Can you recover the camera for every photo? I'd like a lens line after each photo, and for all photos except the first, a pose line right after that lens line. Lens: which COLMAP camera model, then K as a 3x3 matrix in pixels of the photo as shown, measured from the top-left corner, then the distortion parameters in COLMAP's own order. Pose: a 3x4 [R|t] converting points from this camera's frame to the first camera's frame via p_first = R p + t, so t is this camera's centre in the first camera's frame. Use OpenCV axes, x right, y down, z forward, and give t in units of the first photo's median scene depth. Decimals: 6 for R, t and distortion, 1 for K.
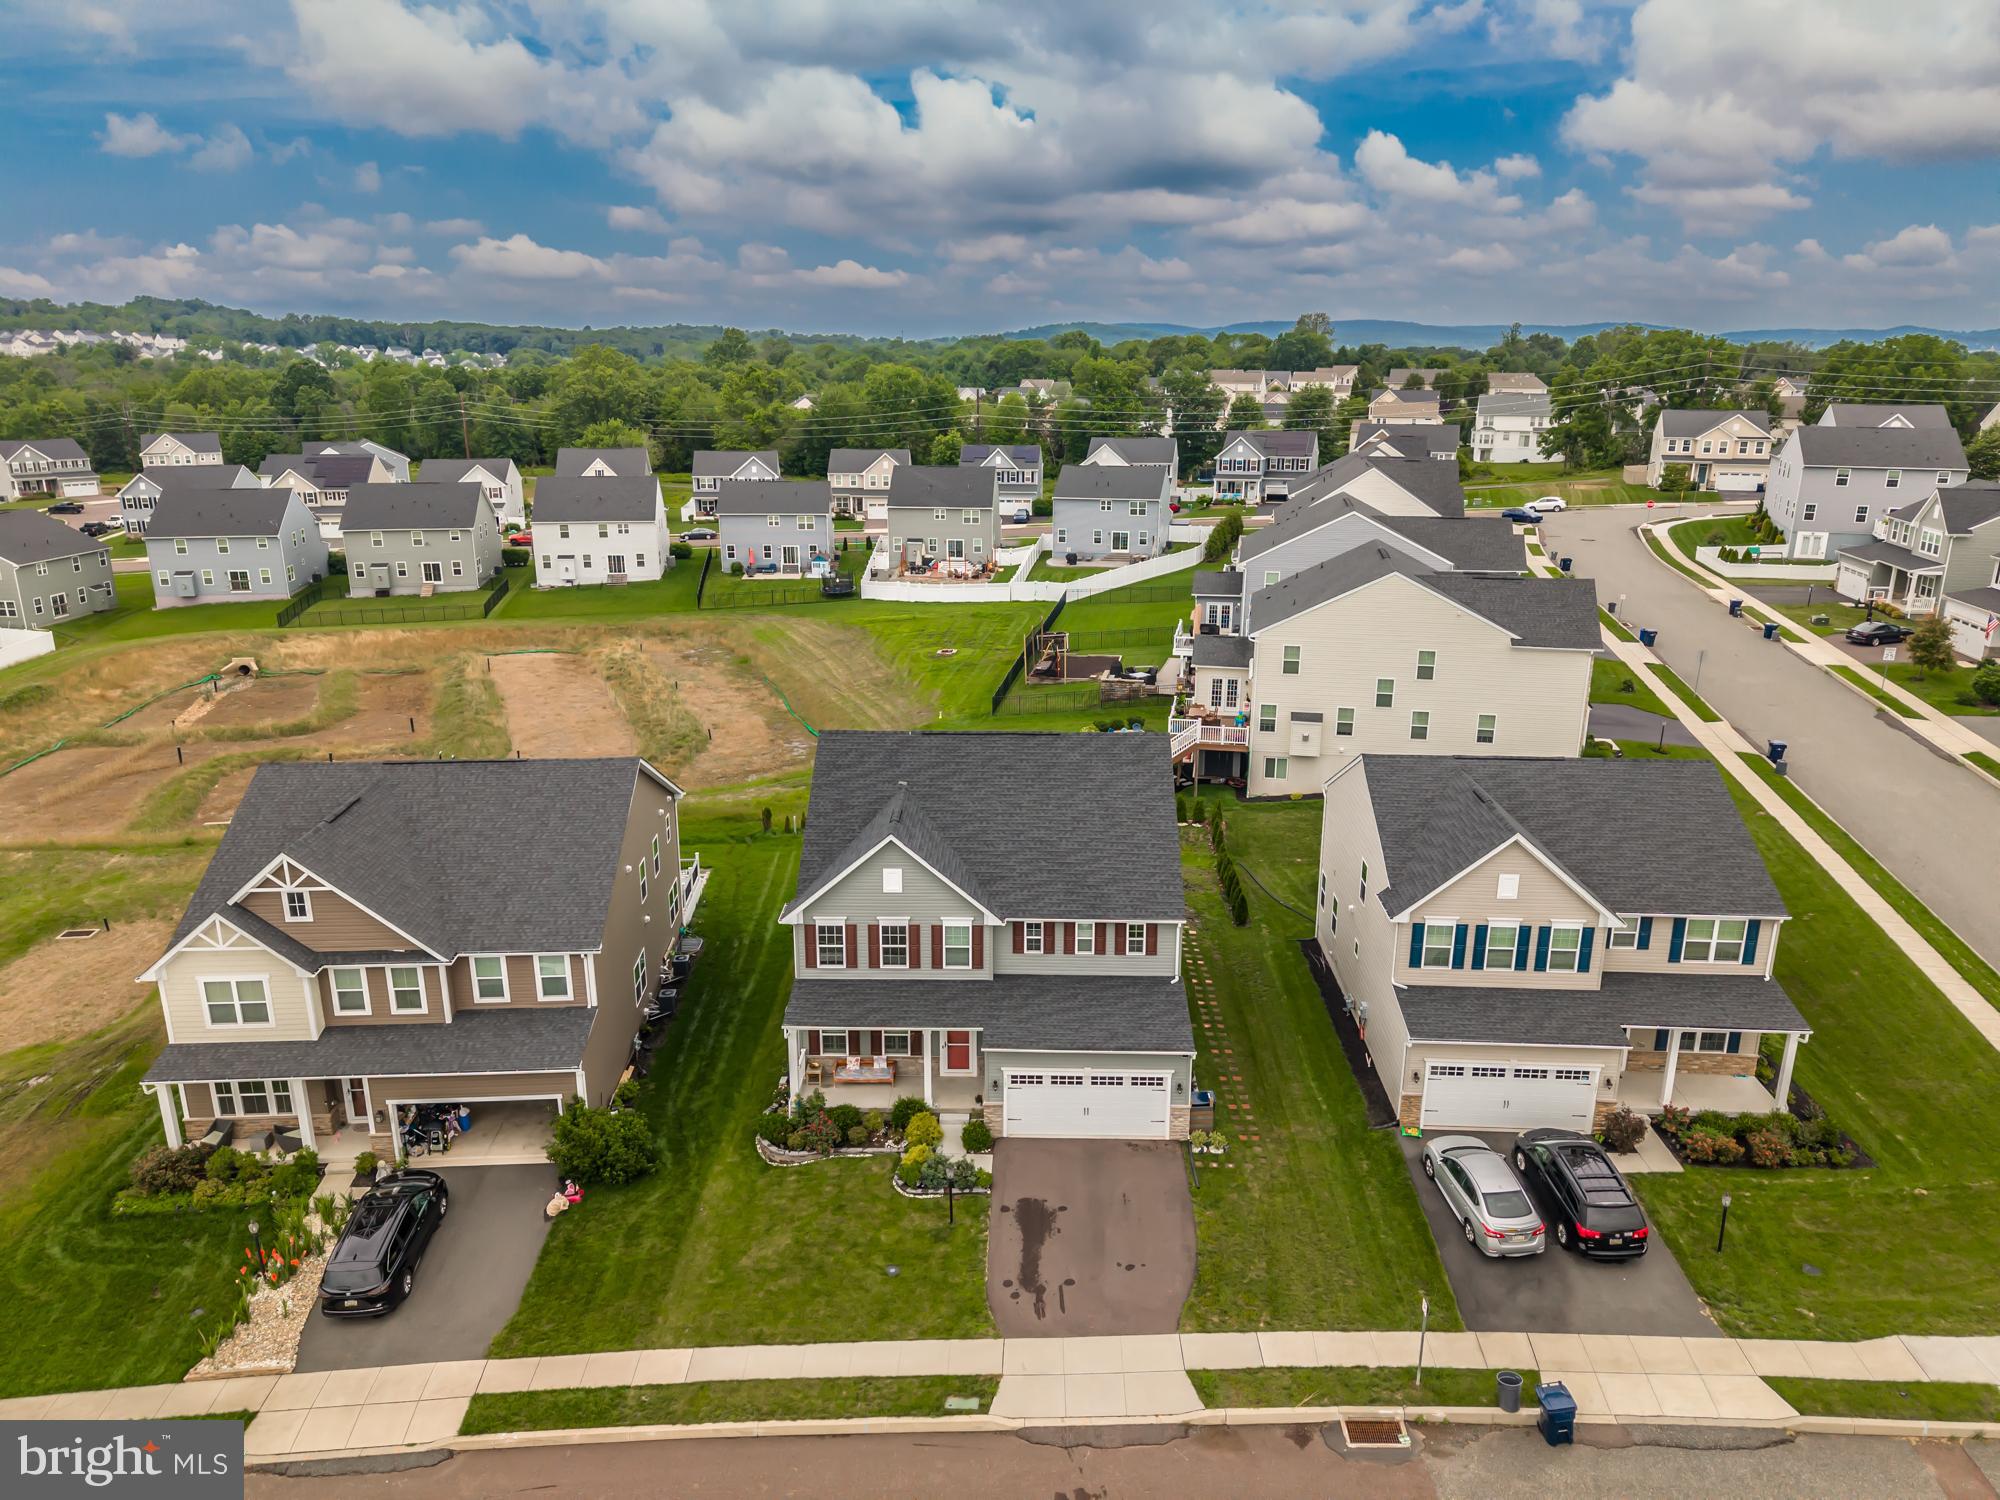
lens RADIAL K [[1377.2, 0, 1001.1], [0, 1377.2, 715.6], [0, 0, 1]] dist [0.060298, -0.082008]
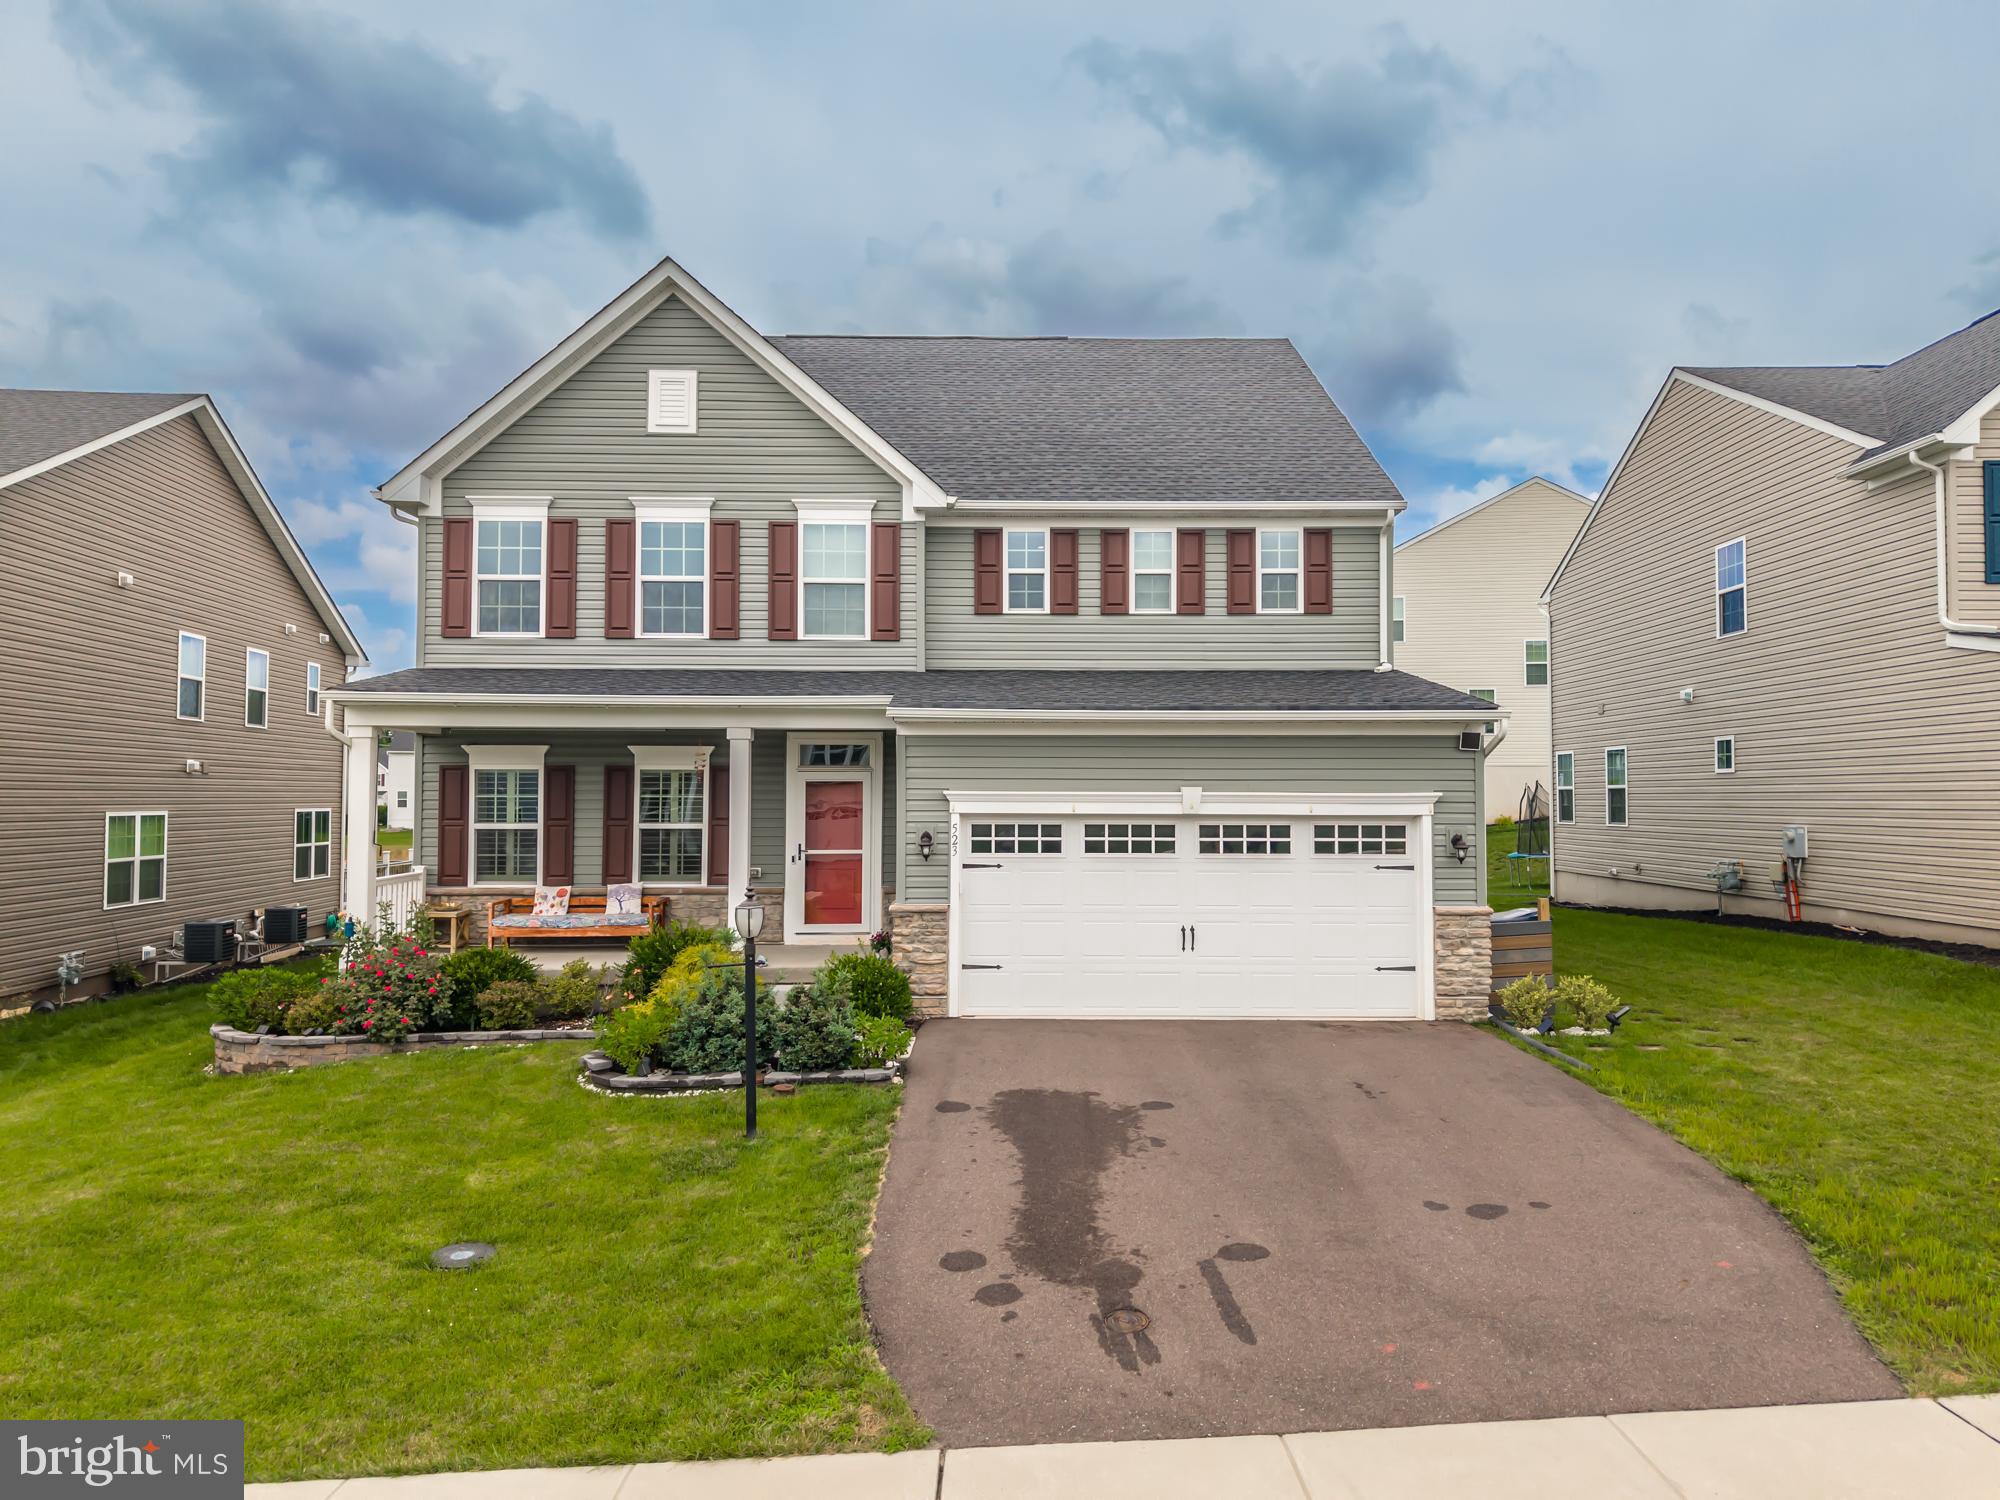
lens RADIAL K [[1333.9, 0, 1007.7], [0, 1333.9, 754.4], [0, 0, 1]] dist [0.051467, -0.072228]
pose [[0.999153, 0.003539, 0.040992, 0.002621], [0.008969, 0.953597, -0.300952, 0.344969], [-0.040155, 0.301064, 0.952758, 0.674289]]
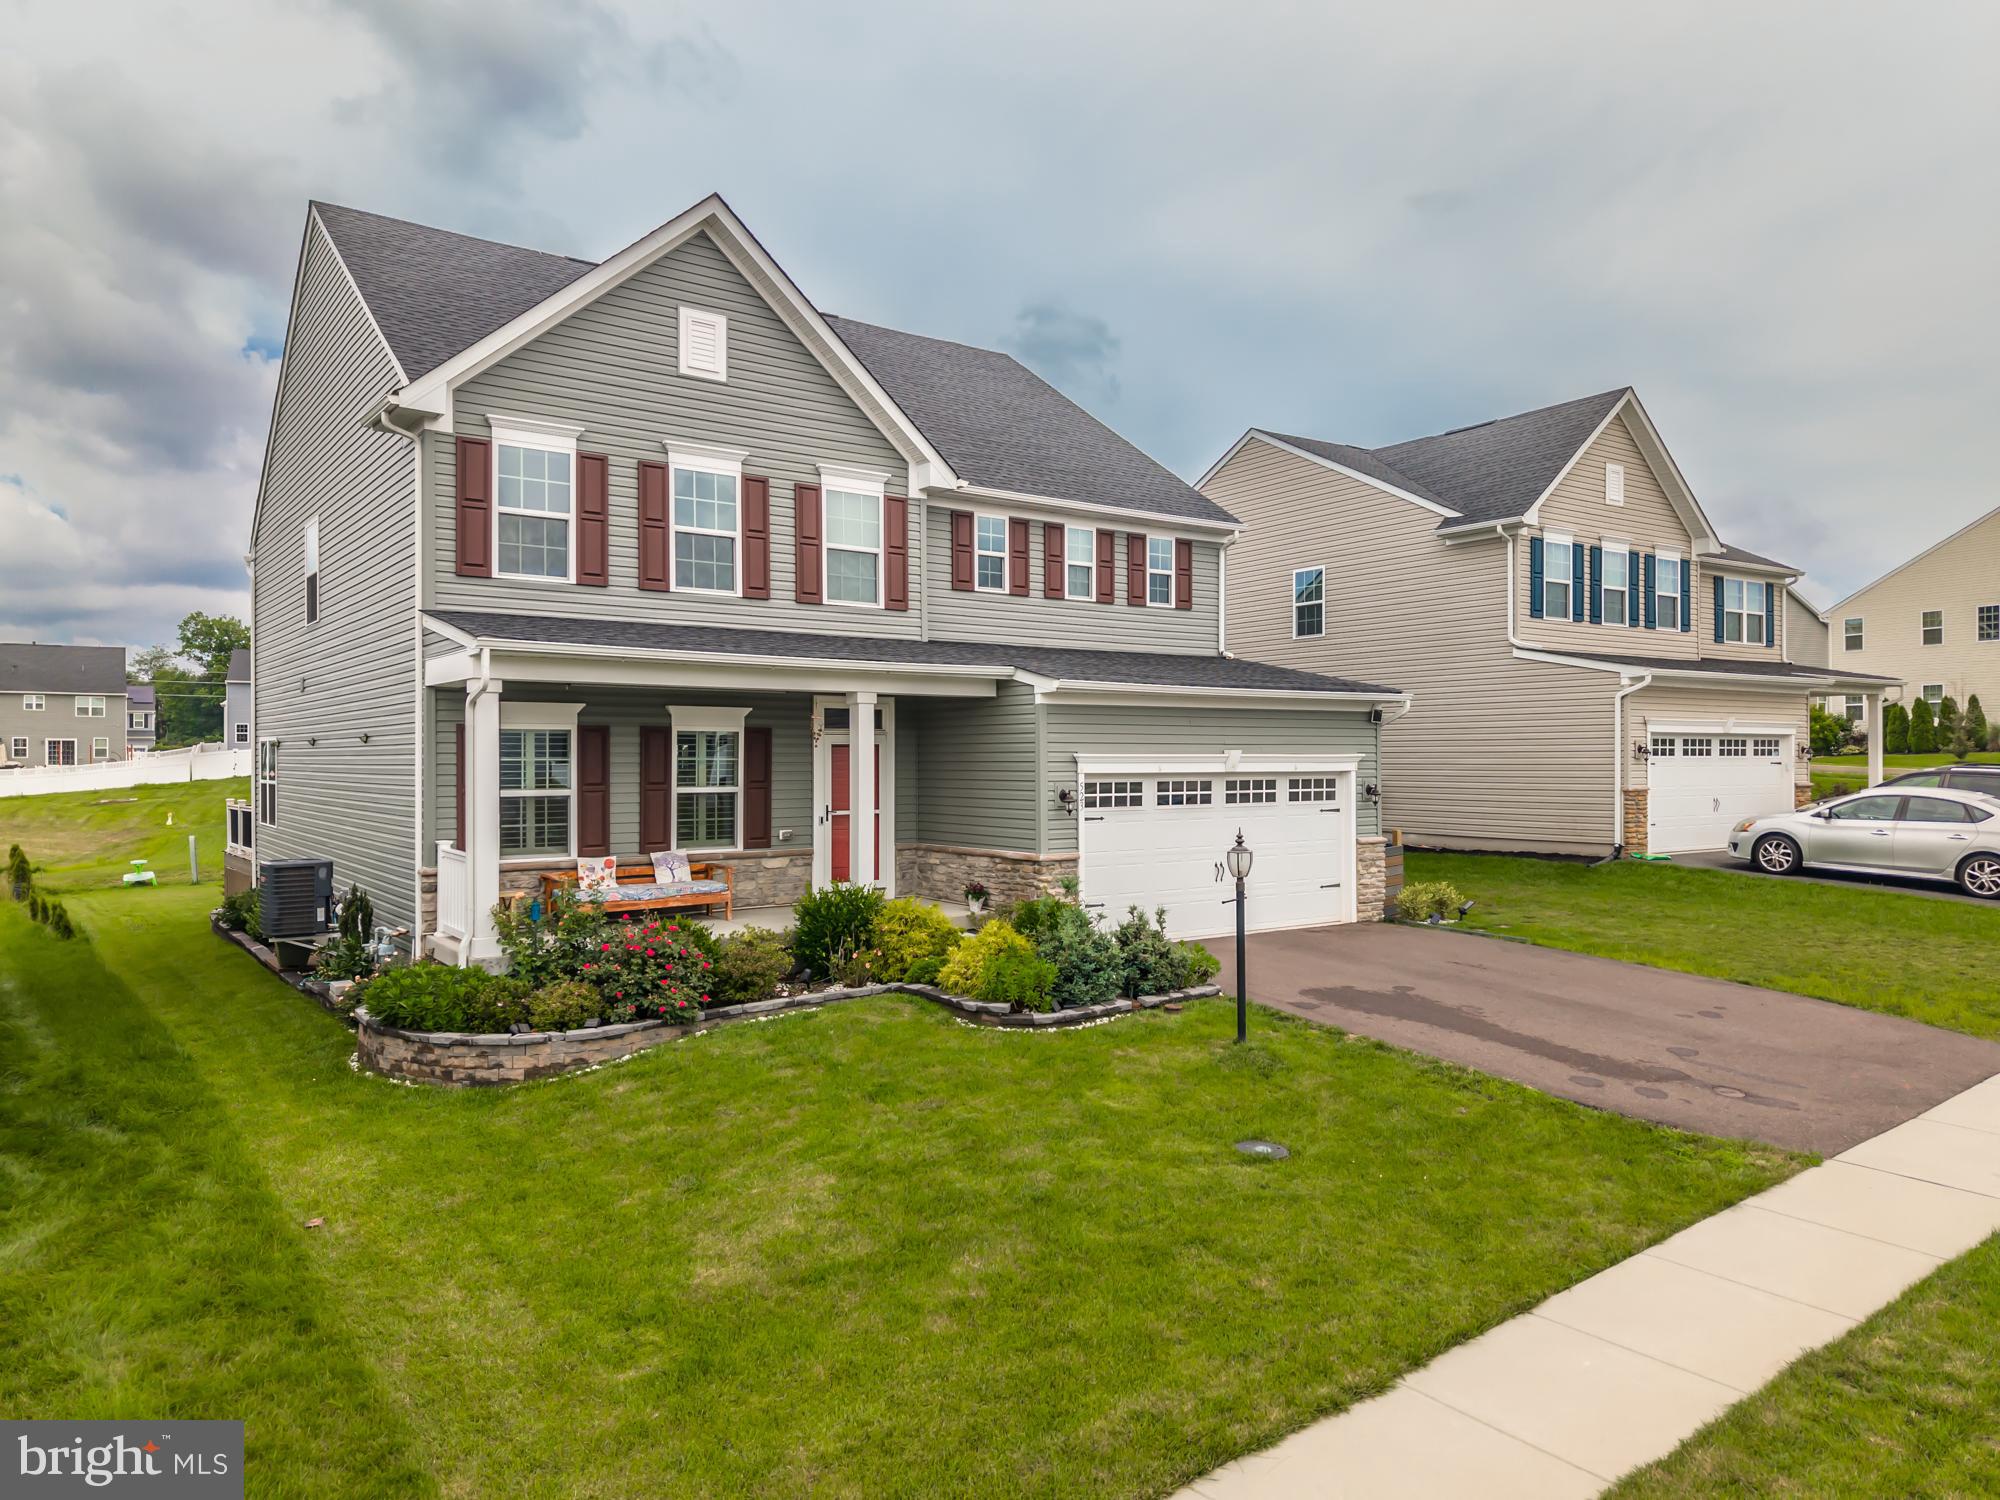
lens RADIAL K [[1333.9, 0, 1007.7], [0, 1333.9, 754.4], [0, 0, 1]] dist [0.051467, -0.072228]
pose [[0.790432, 0.000422, 0.612549, -0.246486], [0.166620, 0.962146, -0.215670, 0.331873], [-0.589453, 0.272535, 0.760441, 0.718852]]
